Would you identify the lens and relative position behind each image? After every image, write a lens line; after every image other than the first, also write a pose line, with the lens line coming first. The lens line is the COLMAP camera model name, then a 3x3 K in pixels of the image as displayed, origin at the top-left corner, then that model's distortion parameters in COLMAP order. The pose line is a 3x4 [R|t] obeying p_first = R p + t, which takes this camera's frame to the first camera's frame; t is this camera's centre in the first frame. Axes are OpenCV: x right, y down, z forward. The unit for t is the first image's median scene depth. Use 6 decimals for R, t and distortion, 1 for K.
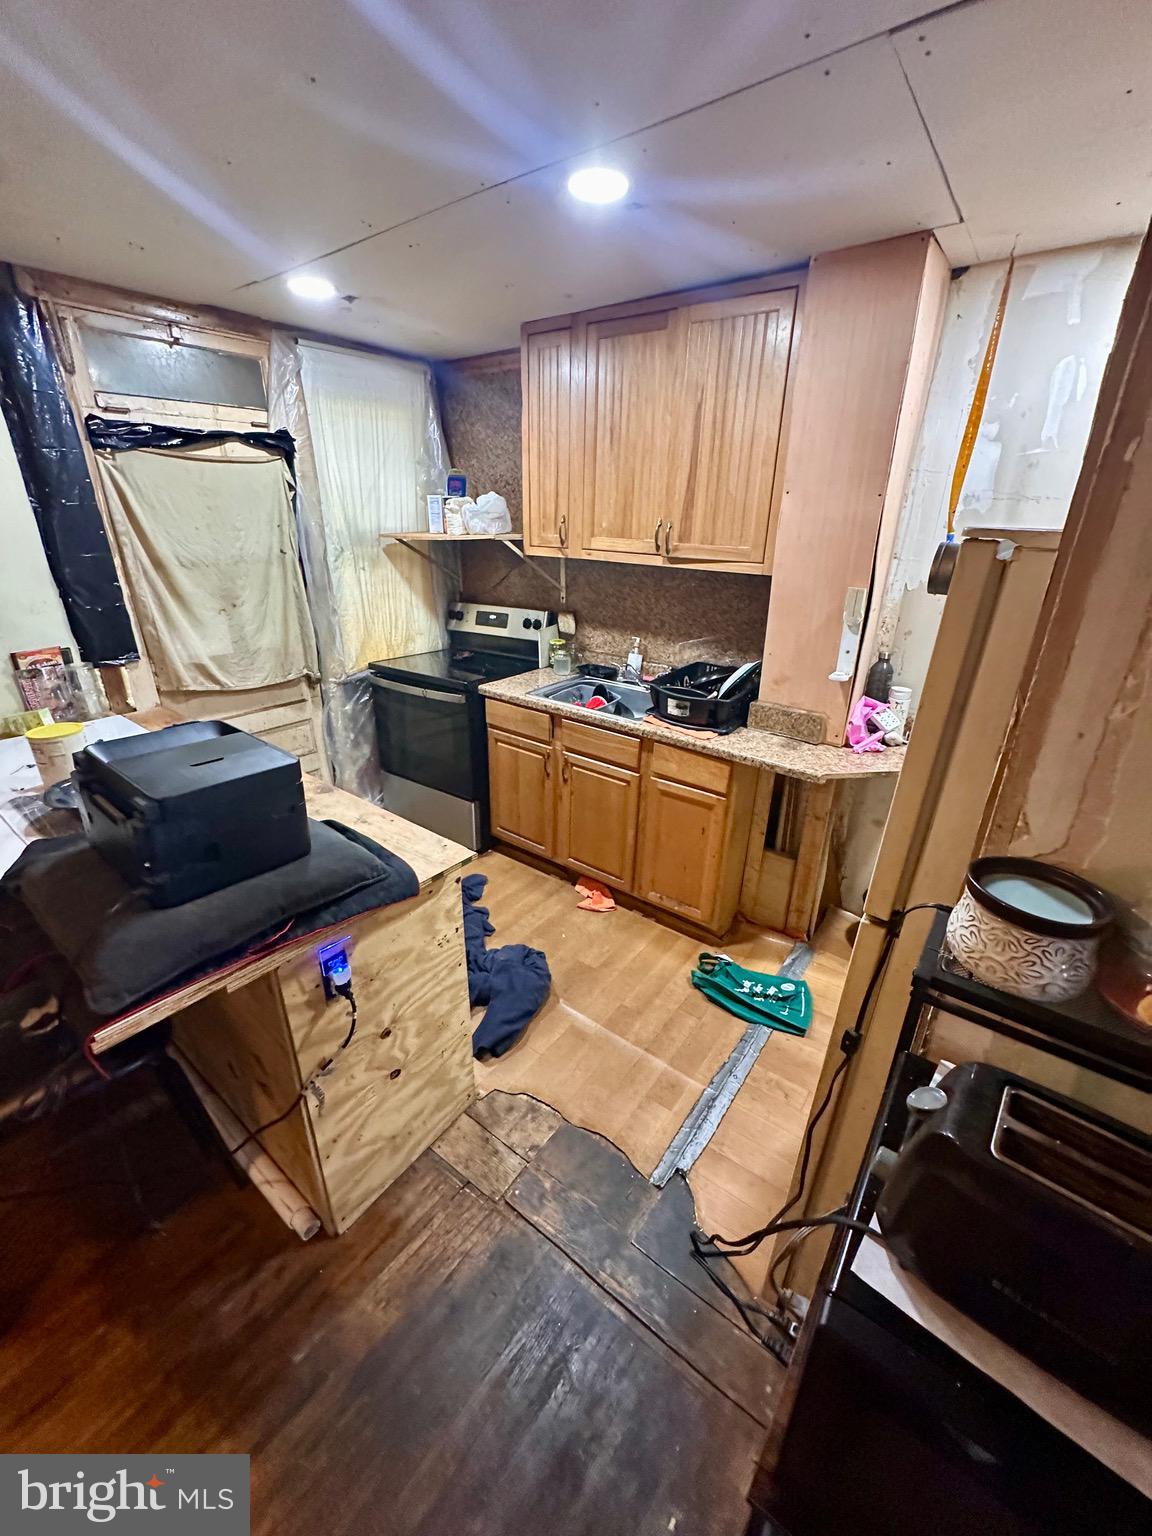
lens RADIAL K [[617.2, 0, 576.8], [0, 617.2, 761.9], [0, 0, 1]] dist [-0.003377, -0.000231]
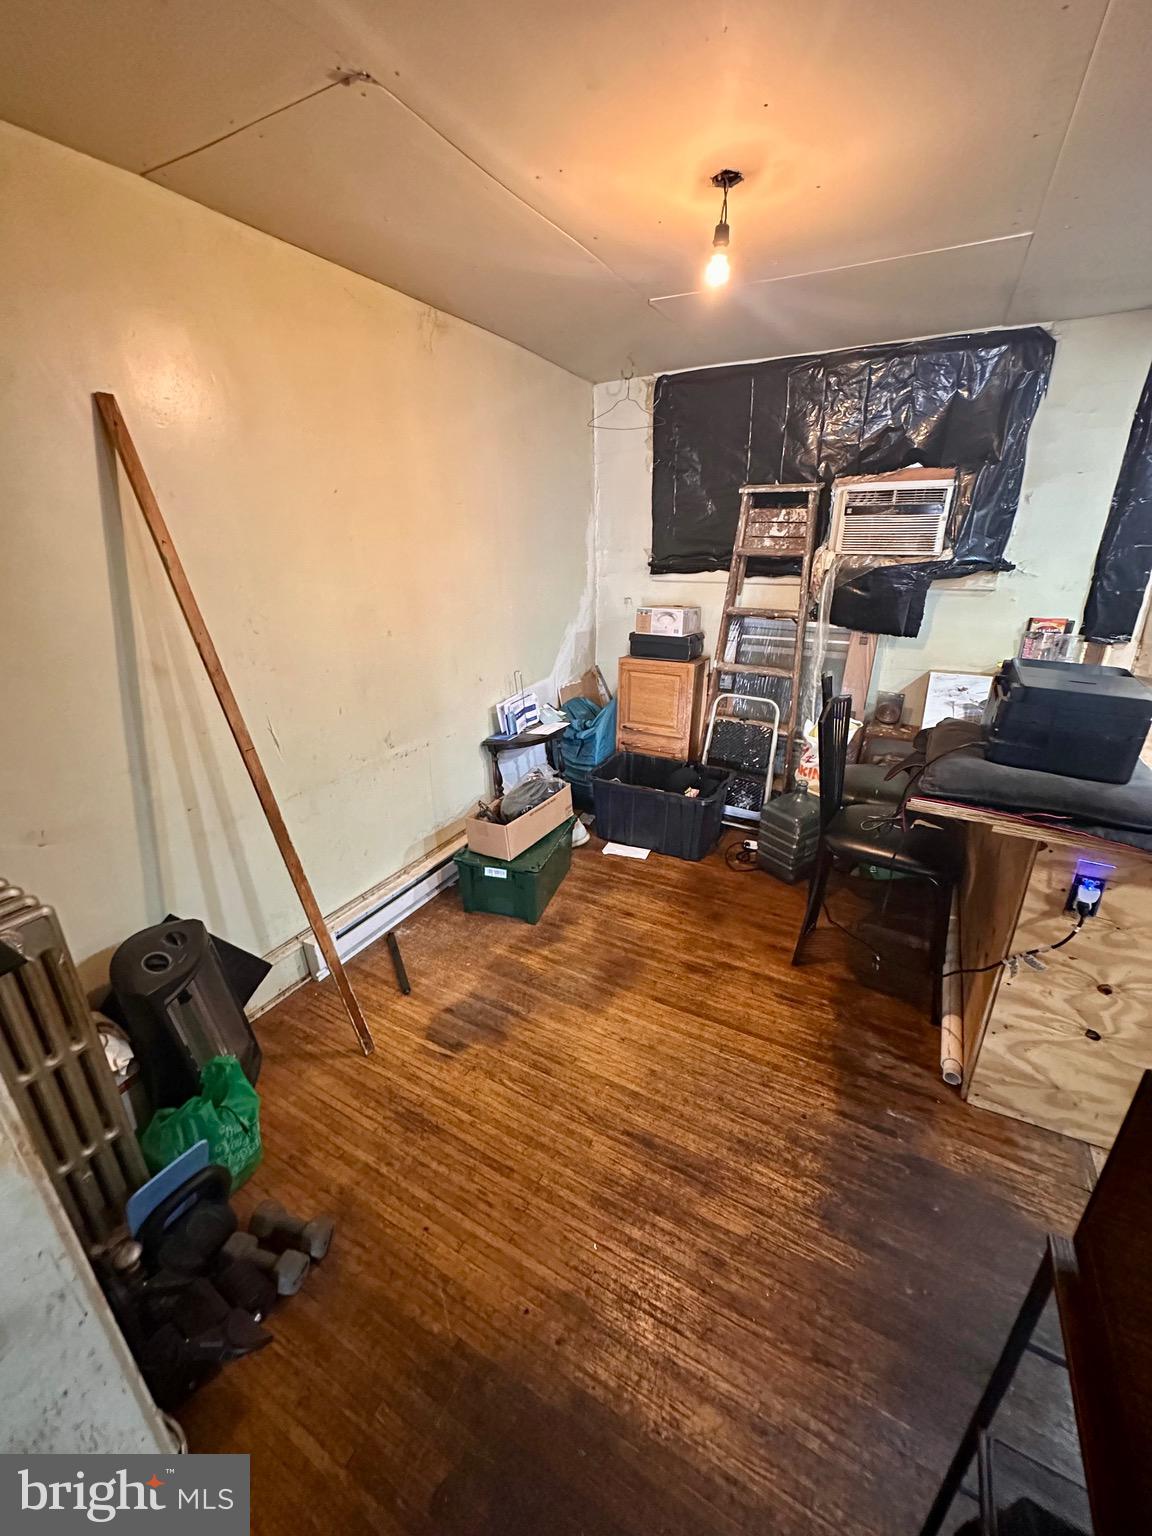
lens RADIAL K [[617.2, 0, 577.8], [0, 617.2, 769.1], [0, 0, 1]] dist [-0.003377, -0.000231]
pose [[0.146010, 0.343300, -0.927807, 0.402062], [-0.367141, 0.889685, 0.271417, 0.163046], [0.918634, 0.301007, 0.255942, -0.189106]]
